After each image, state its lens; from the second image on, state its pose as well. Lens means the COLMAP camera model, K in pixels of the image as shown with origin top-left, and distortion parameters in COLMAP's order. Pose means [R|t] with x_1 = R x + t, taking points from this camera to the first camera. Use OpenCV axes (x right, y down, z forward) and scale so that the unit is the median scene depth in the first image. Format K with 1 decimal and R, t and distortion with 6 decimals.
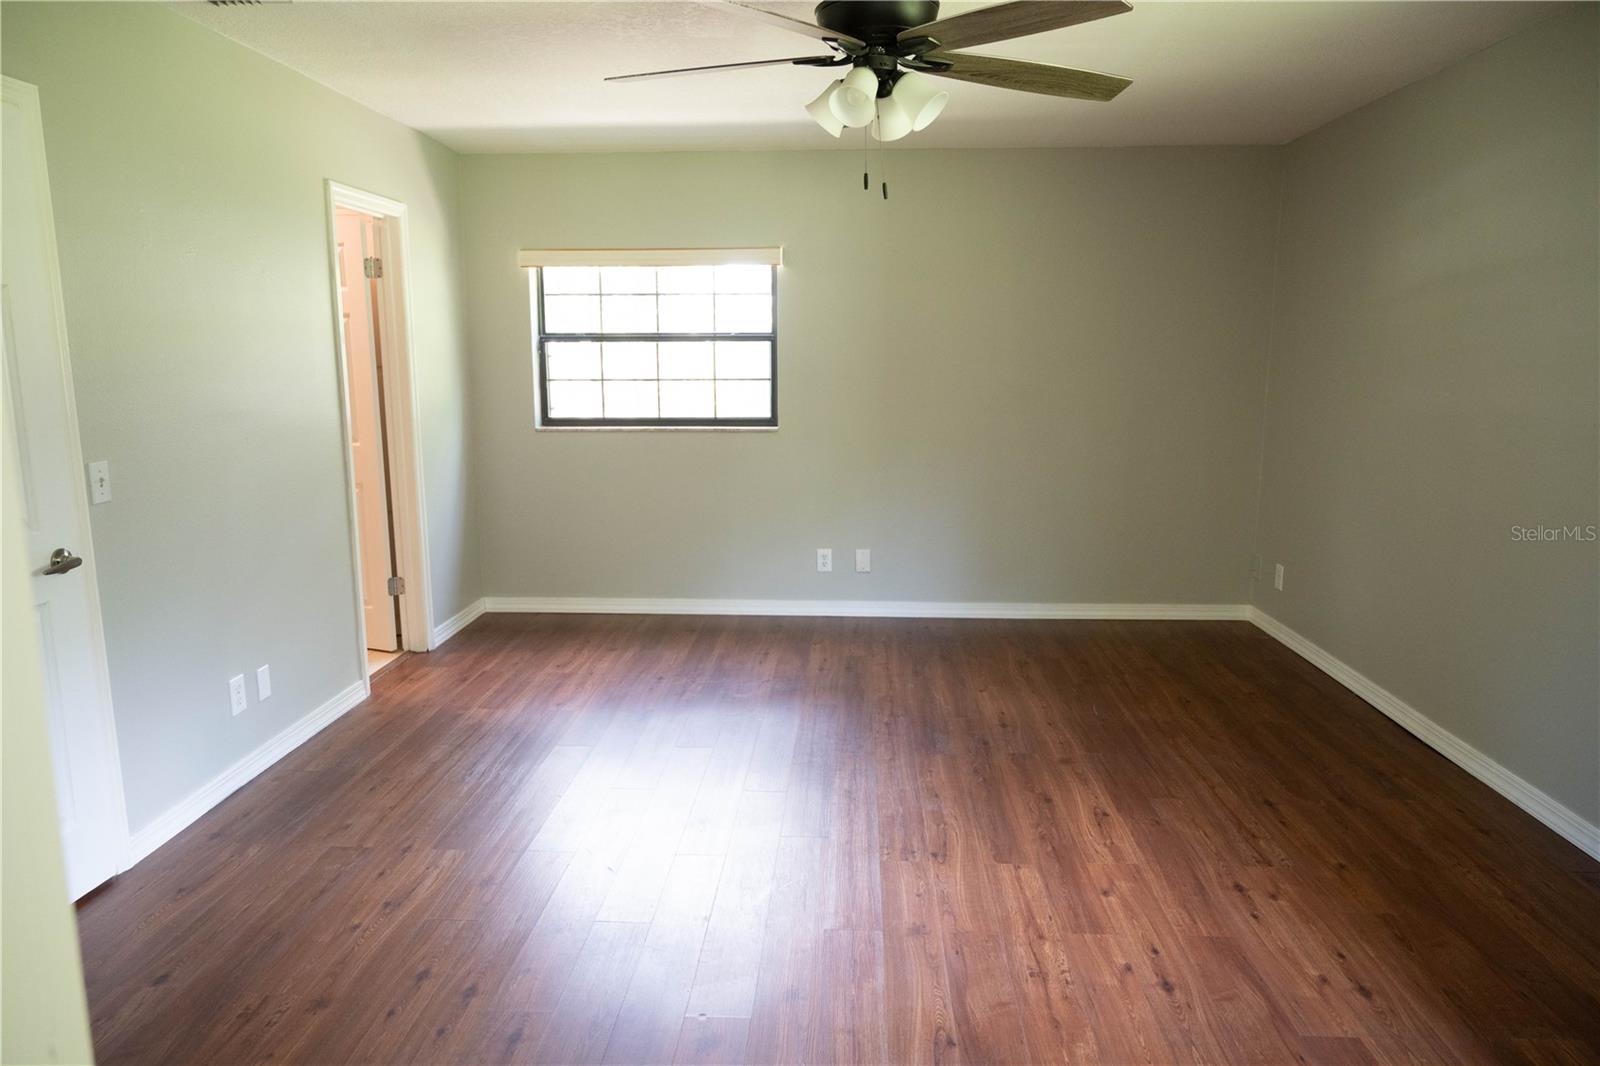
lens RADIAL K [[1066.9, 0, 792.8], [0, 1066.9, 537.4], [0, 0, 1]] dist [0.002322, 0.006958]
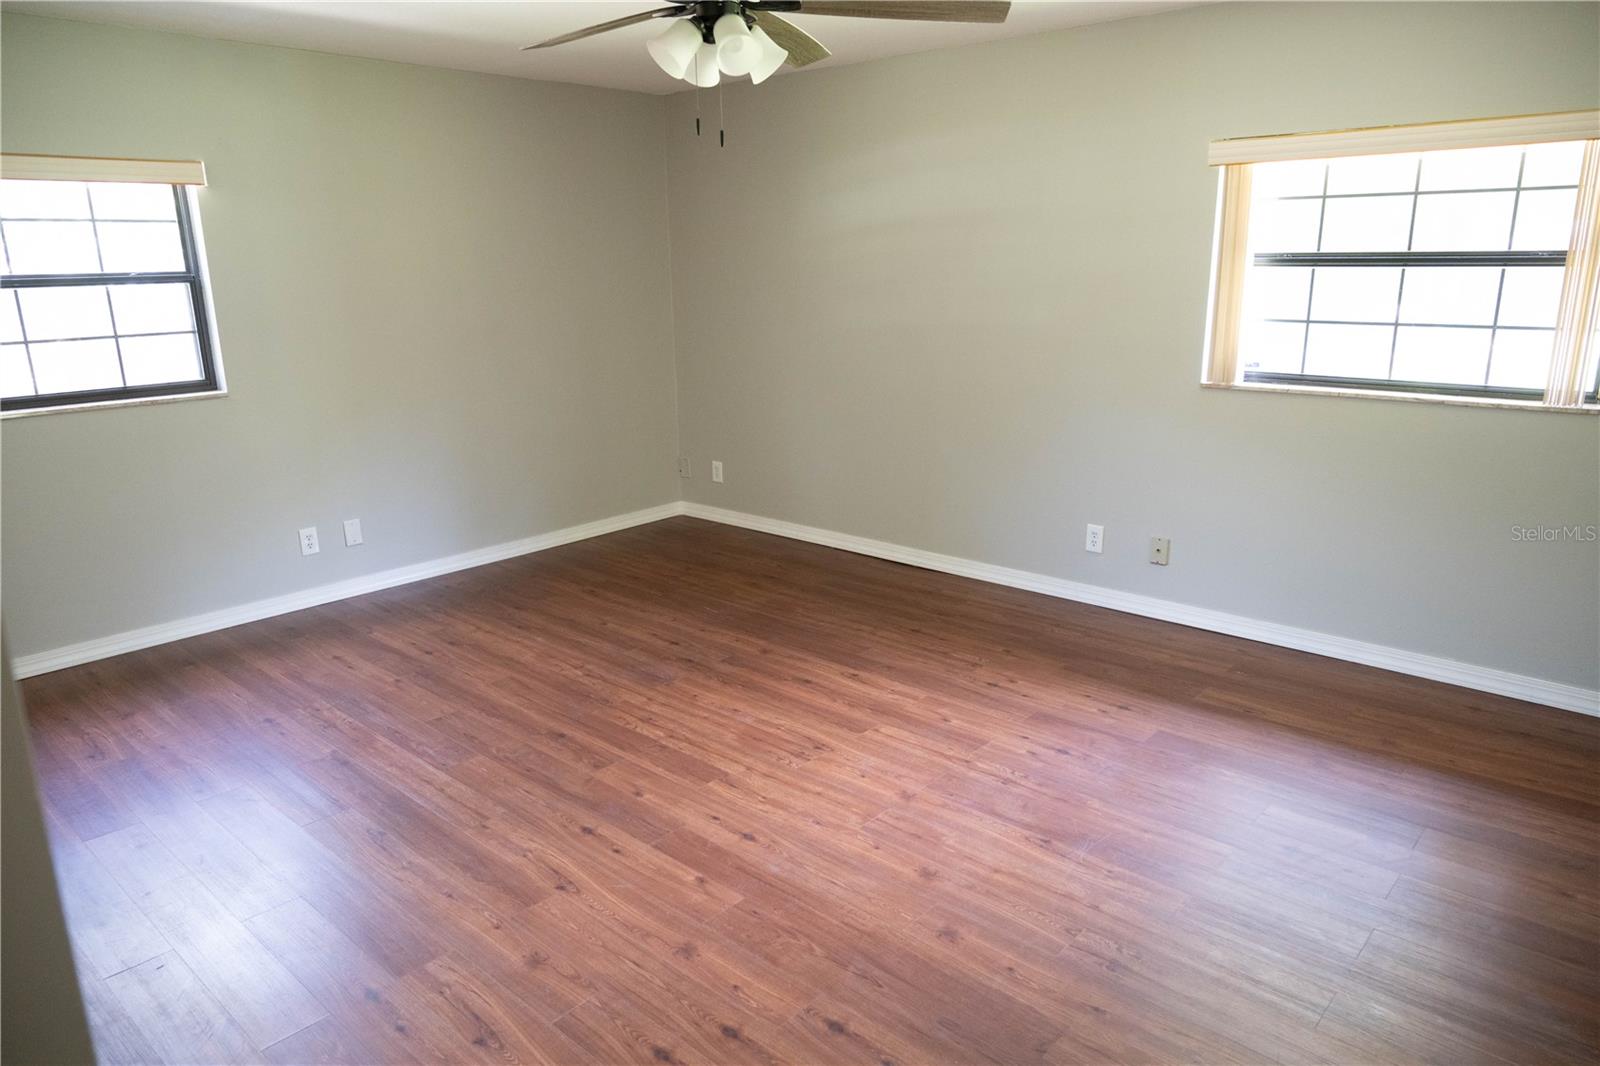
lens RADIAL K [[1066.9, 0, 799.0], [0, 1066.9, 528.9], [0, 0, 1]] dist [0.002322, 0.006958]
pose [[0.623705, -0.200234, 0.755578, -0.503788], [0.149508, 0.979346, 0.136120, -0.062460], [-0.767229, 0.028066, 0.640759, 0.212286]]
